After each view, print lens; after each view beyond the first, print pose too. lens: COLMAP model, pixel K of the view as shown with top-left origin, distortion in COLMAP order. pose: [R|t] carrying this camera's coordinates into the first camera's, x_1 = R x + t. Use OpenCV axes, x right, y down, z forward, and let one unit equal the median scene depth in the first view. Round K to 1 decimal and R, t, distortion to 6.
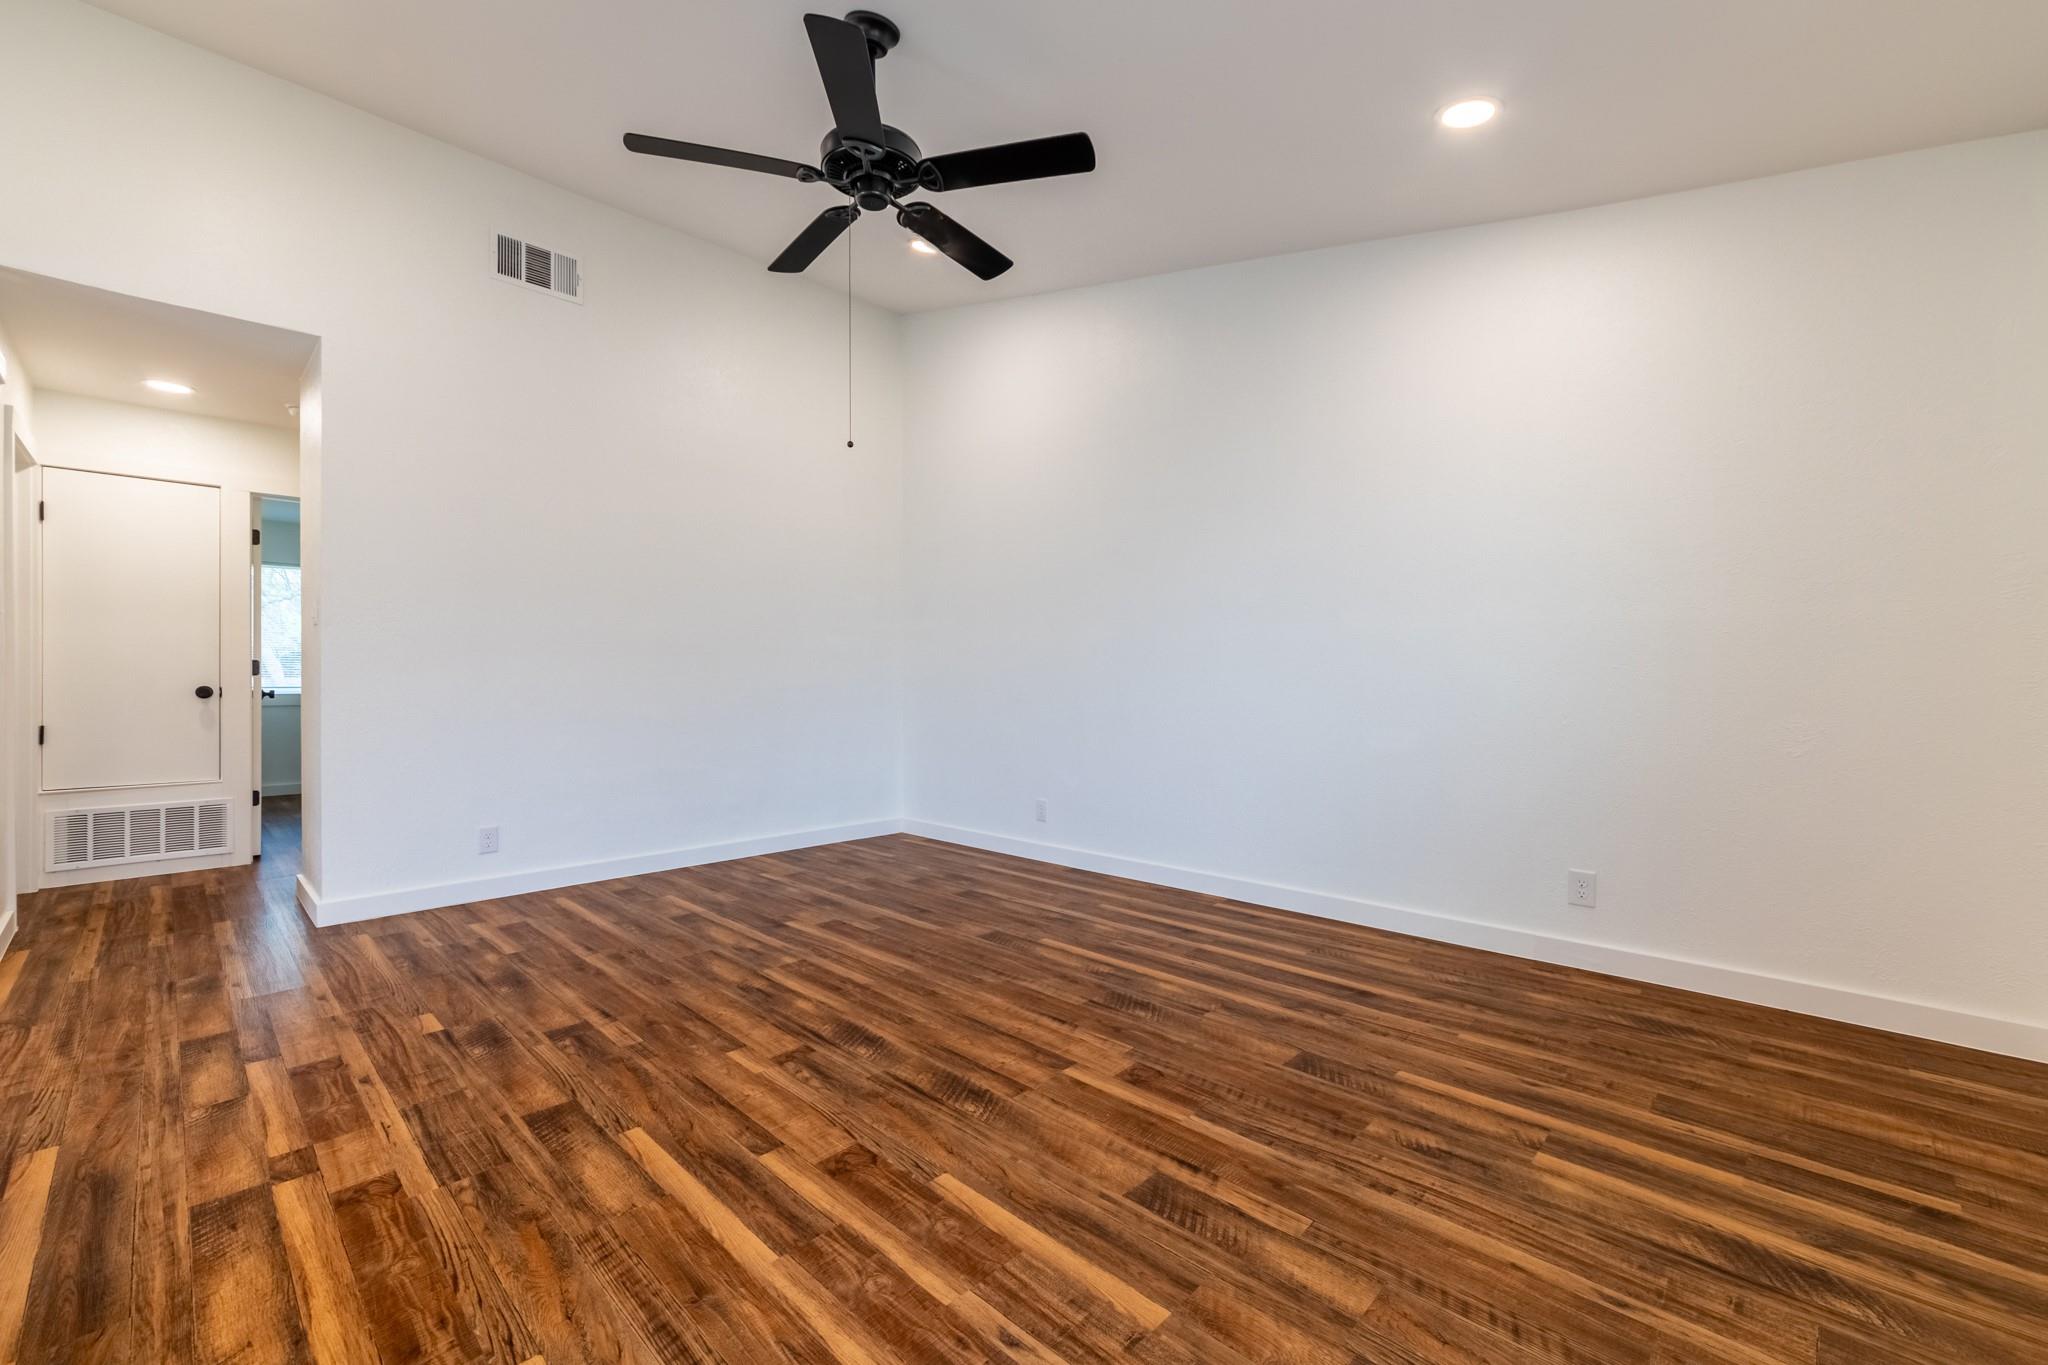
lens RADIAL K [[860.4, 0, 1020.7], [0, 860.4, 640.3], [0, 0, 1]] dist [0.002166, -0.000352]
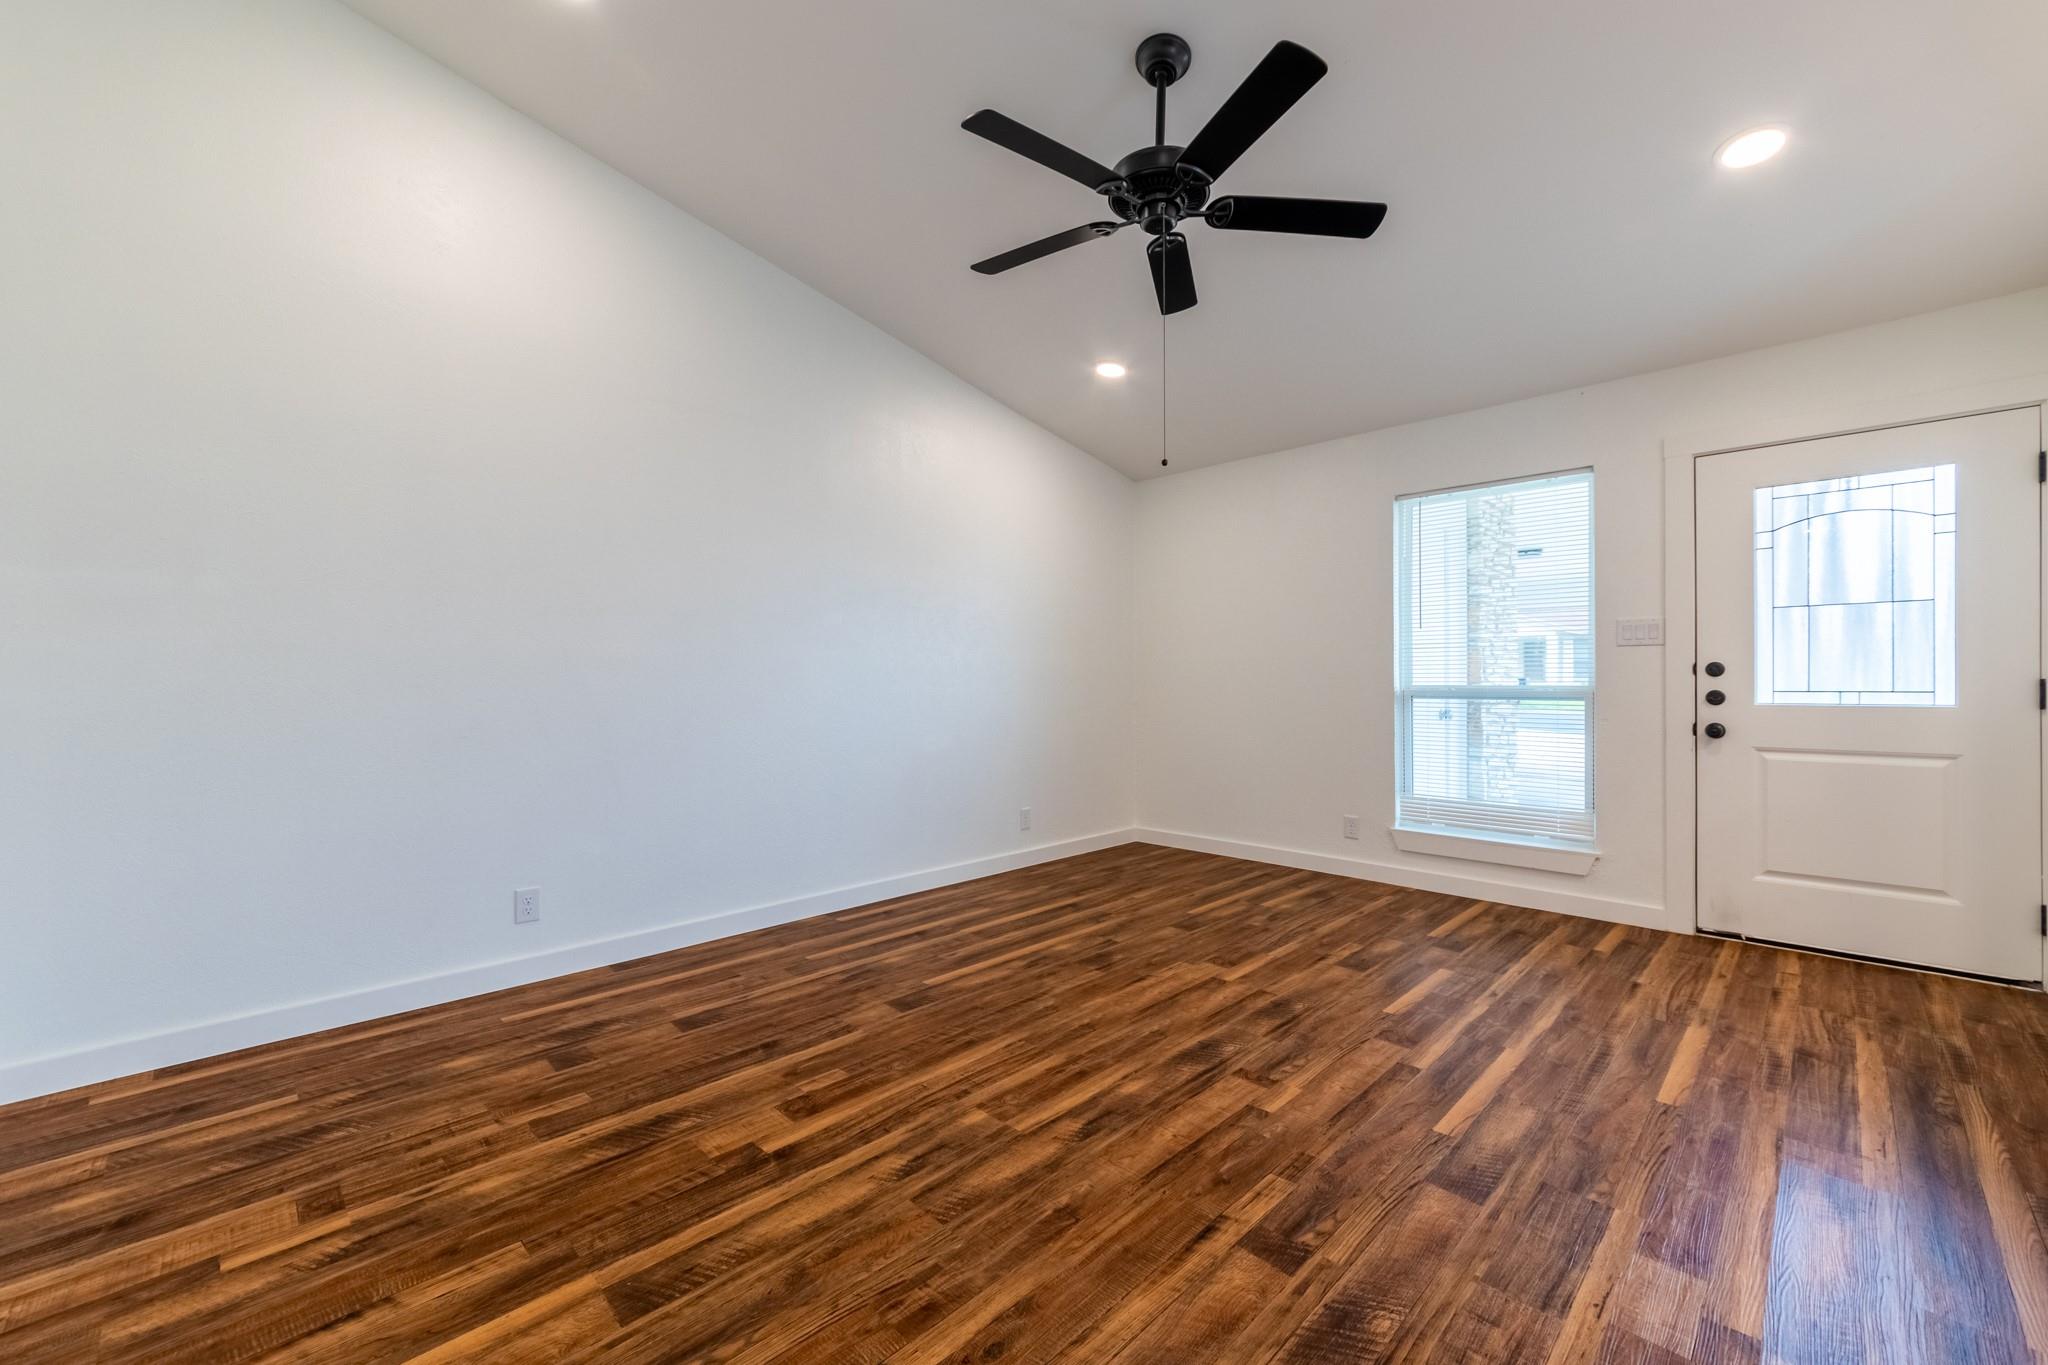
lens RADIAL K [[824.1, 0, 1031.1], [0, 824.1, 681.2], [0, 0, 1]] dist [-0.001518, 0.000109]
pose [[-0.007405, 0.004197, 0.999964, -1.214296], [-0.040018, 0.999189, -0.004490, 0.030403], [-0.999172, -0.040050, -0.007231, 1.269720]]
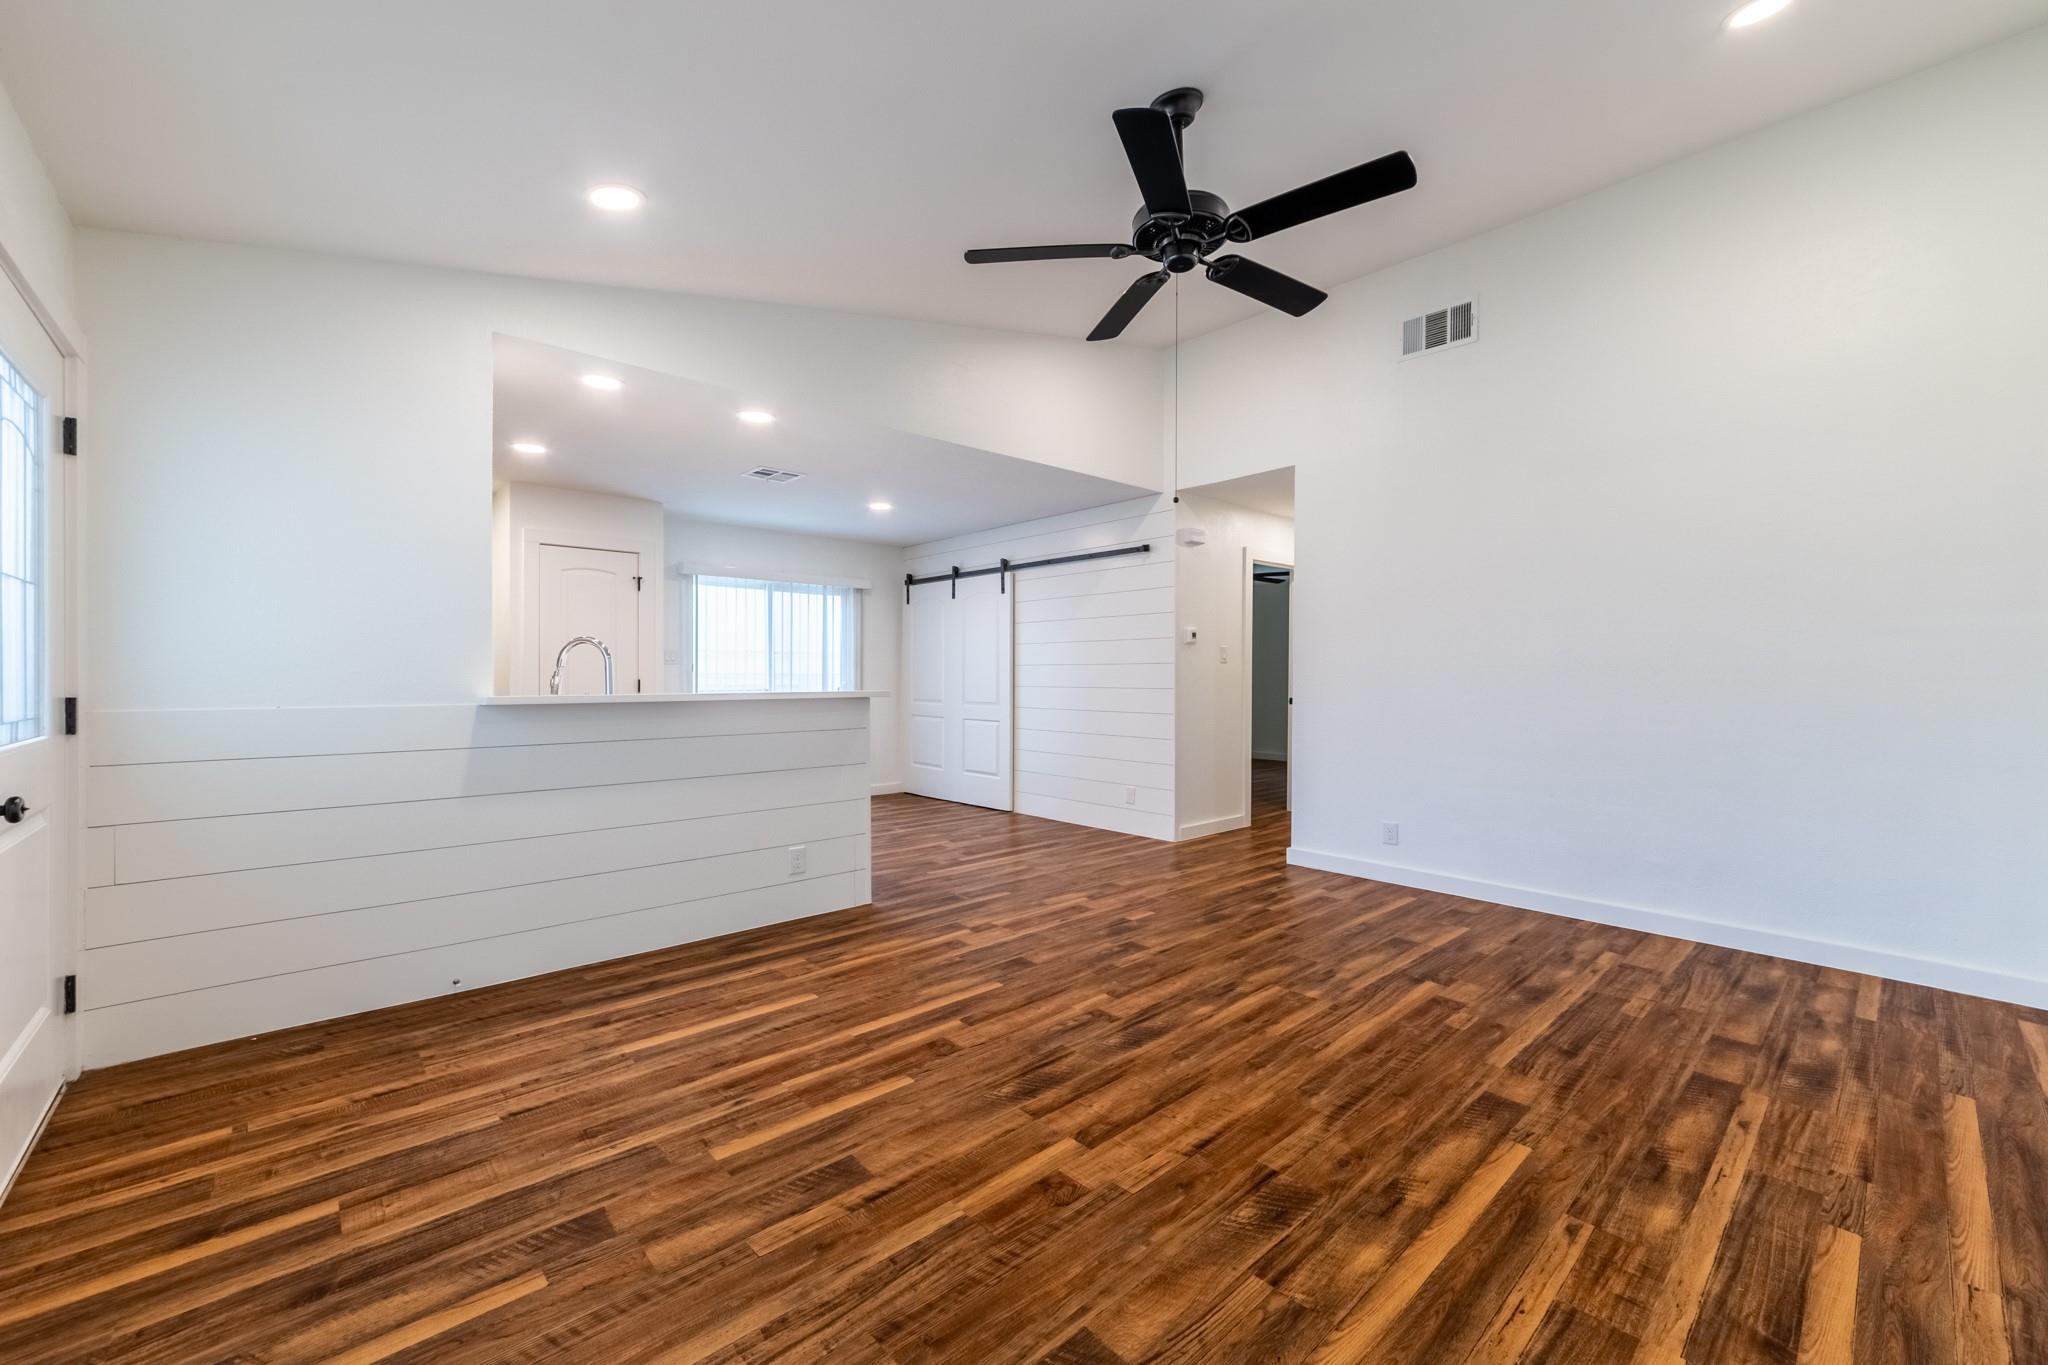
lens RADIAL K [[797.2, 0, 1024.0], [0, 797.2, 682.5], [0, 0, 1]] dist [-0.002626, 0.000245]
pose [[-0.061885, 0.011566, -0.998016, 0.874502], [0.041389, 0.999102, 0.009012, -0.015183], [0.997225, -0.040750, -0.062308, 0.962560]]
